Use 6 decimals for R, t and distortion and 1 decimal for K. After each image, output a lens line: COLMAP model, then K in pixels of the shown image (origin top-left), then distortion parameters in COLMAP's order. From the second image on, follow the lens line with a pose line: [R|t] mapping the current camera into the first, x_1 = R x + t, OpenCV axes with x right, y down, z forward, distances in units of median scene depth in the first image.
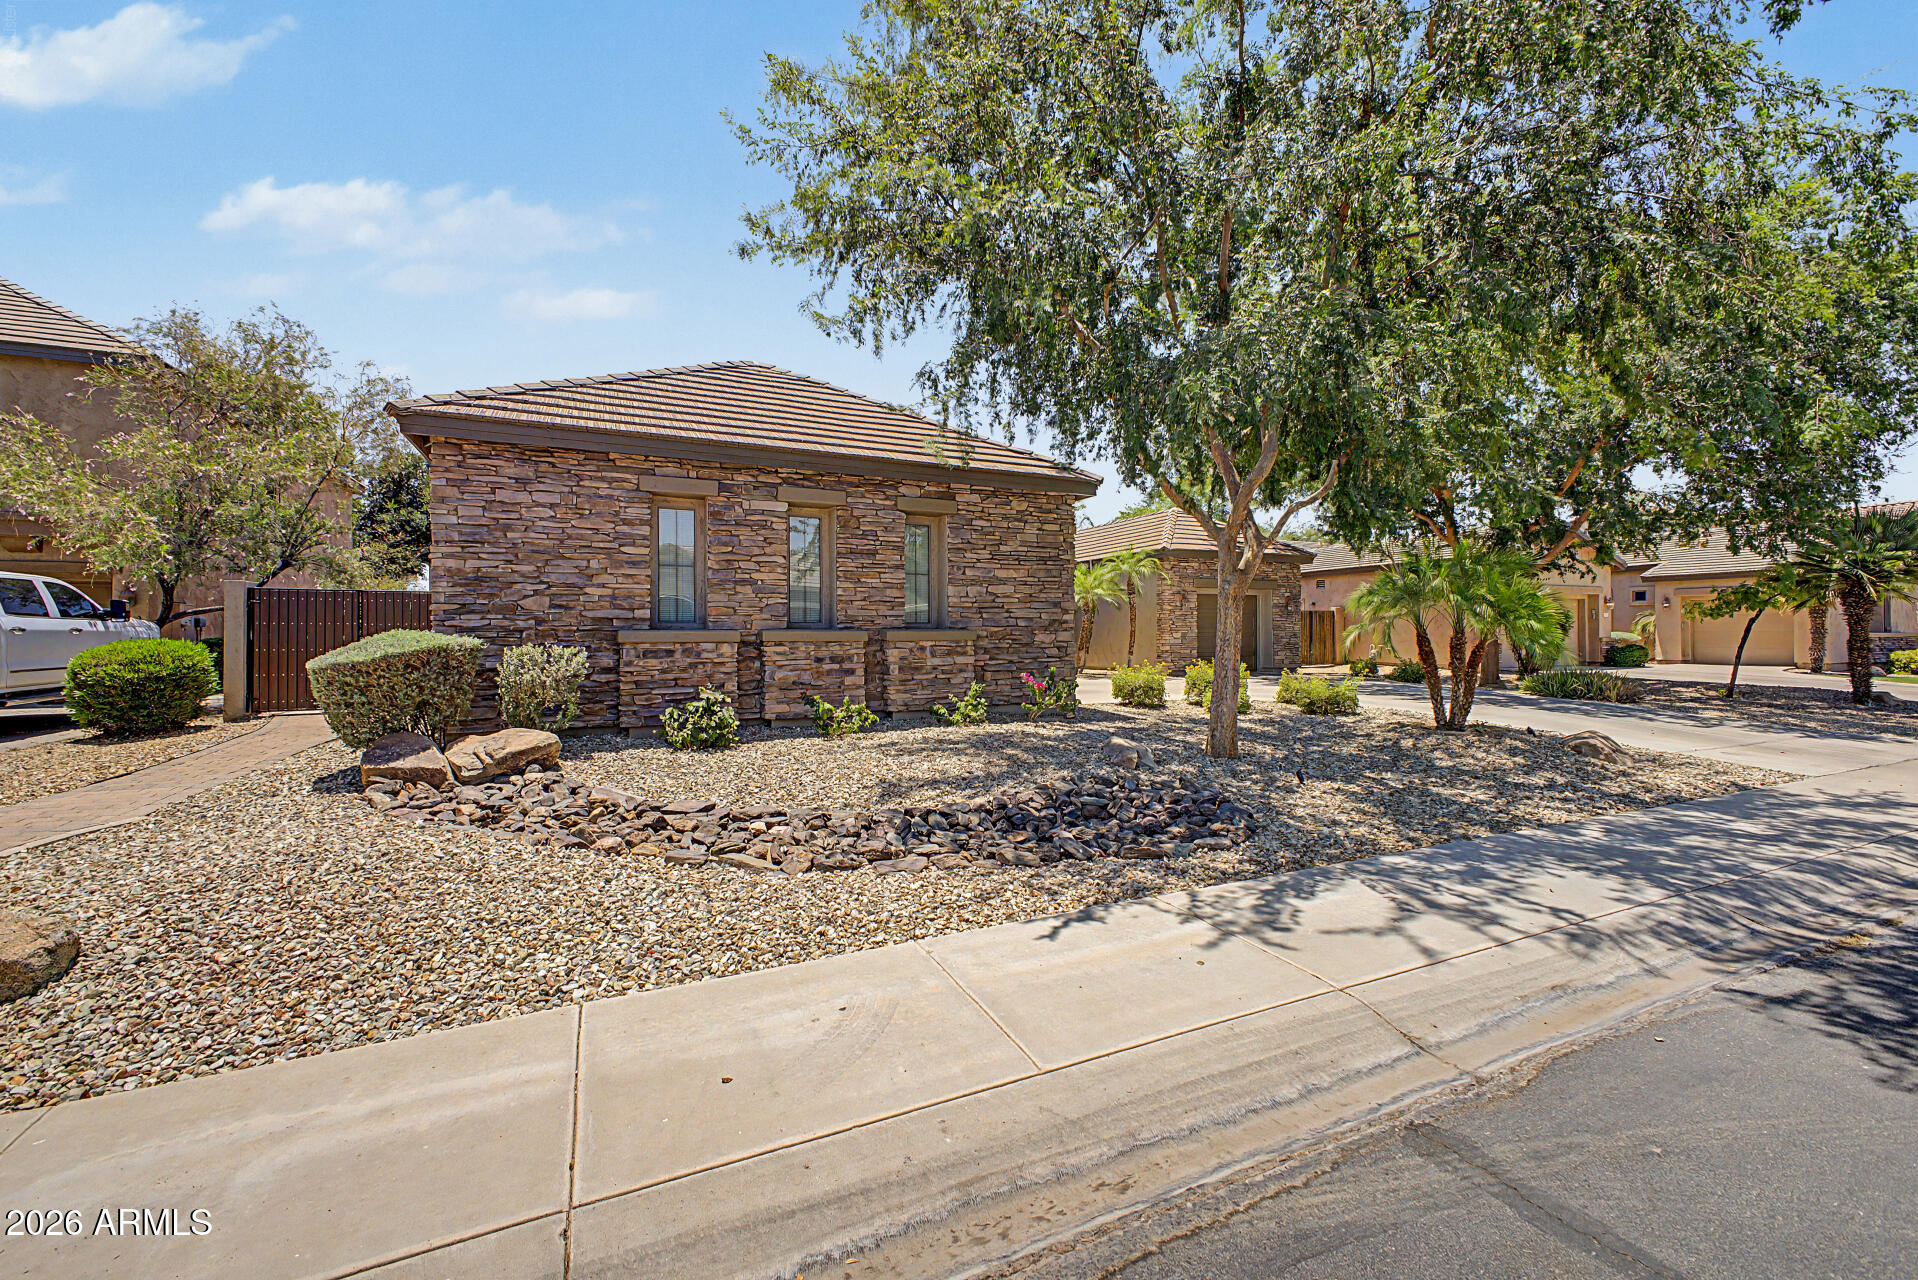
lens RADIAL K [[769.2, 0, 959.0], [0, 769.2, 640.0], [0, 0, 1]] dist [0.000143, -0.000105]
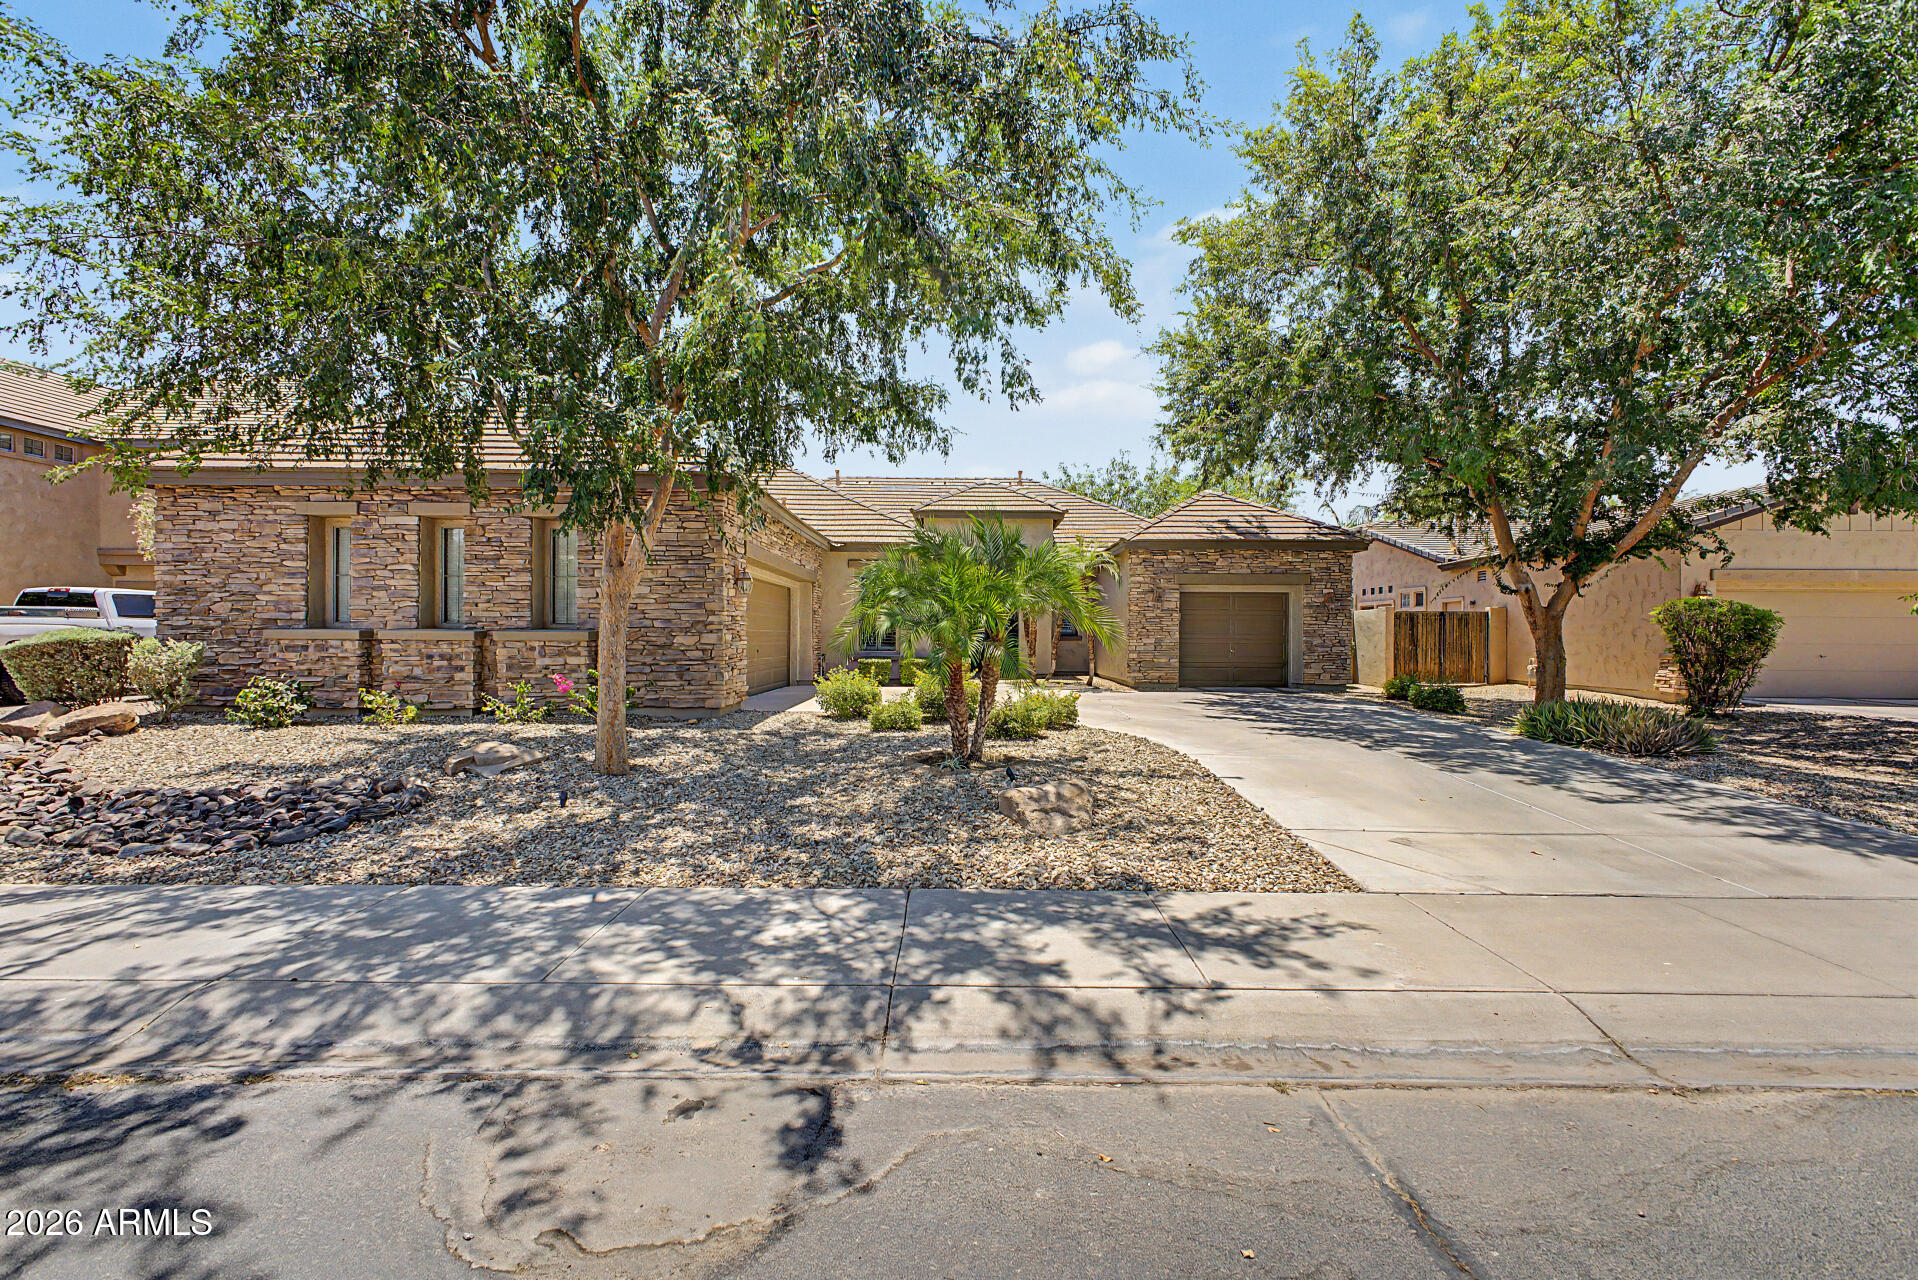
lens RADIAL K [[769.2, 0, 959.0], [0, 769.2, 640.0], [0, 0, 1]] dist [0.000143, -0.000105]
pose [[0.902661, 0.009118, -0.430256, 0.981878], [-0.012747, 0.999903, -0.005551, -0.001893], [0.430164, 0.010495, 0.902690, 0.327492]]
